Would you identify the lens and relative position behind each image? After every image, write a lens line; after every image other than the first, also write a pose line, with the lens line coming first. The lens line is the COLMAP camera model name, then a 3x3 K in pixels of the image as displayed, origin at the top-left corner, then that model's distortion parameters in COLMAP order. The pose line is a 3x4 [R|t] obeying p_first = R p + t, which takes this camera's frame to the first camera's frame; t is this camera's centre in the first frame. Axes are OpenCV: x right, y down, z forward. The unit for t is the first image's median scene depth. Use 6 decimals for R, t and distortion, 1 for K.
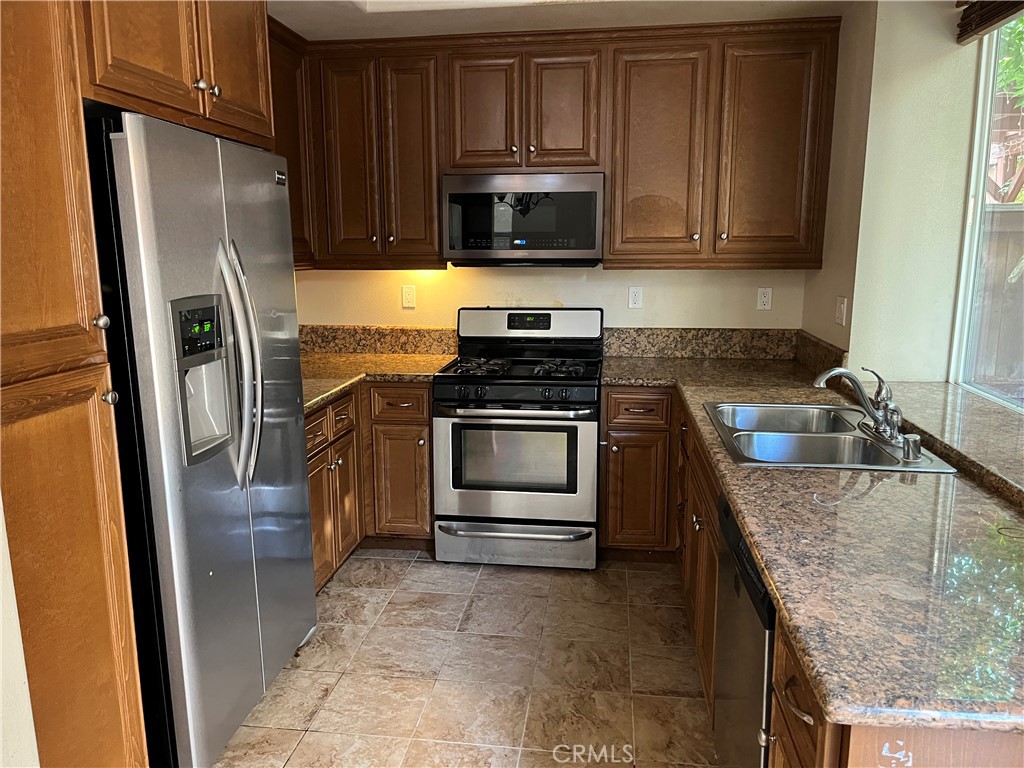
lens RADIAL K [[771.3, 0, 499.0], [0, 771.3, 388.8], [0, 0, 1]] dist [0.059868, -0.080819]
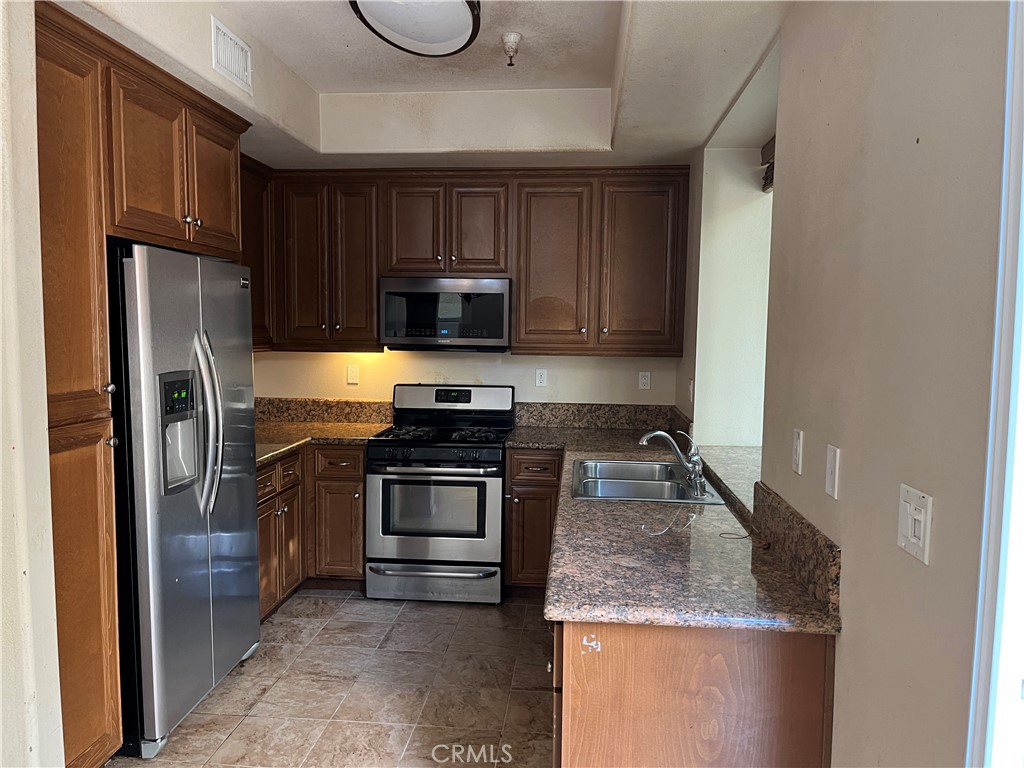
lens RADIAL K [[771.3, 0, 504.5], [0, 771.3, 389.8], [0, 0, 1]] dist [0.059868, -0.080819]
pose [[0.998796, 0.012704, 0.047373, 0.068934], [-0.007810, 0.994743, -0.102101, 0.027263], [-0.048421, 0.101608, 0.993645, -0.217017]]
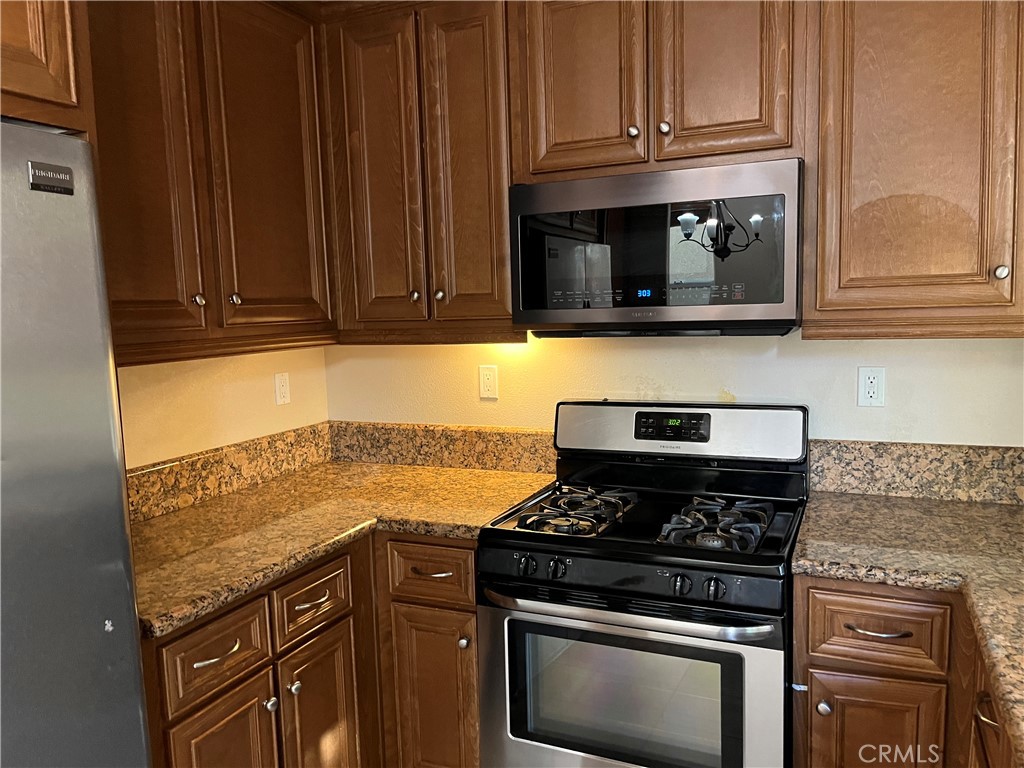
lens RADIAL K [[771.3, 0, 508.9], [0, 771.3, 391.7], [0, 0, 1]] dist [0.059868, -0.080819]
pose [[0.960788, 0.005438, -0.277229, 0.091602], [-0.024075, 0.997668, -0.063865, -0.081530], [0.276235, 0.068035, 0.958679, 0.446282]]
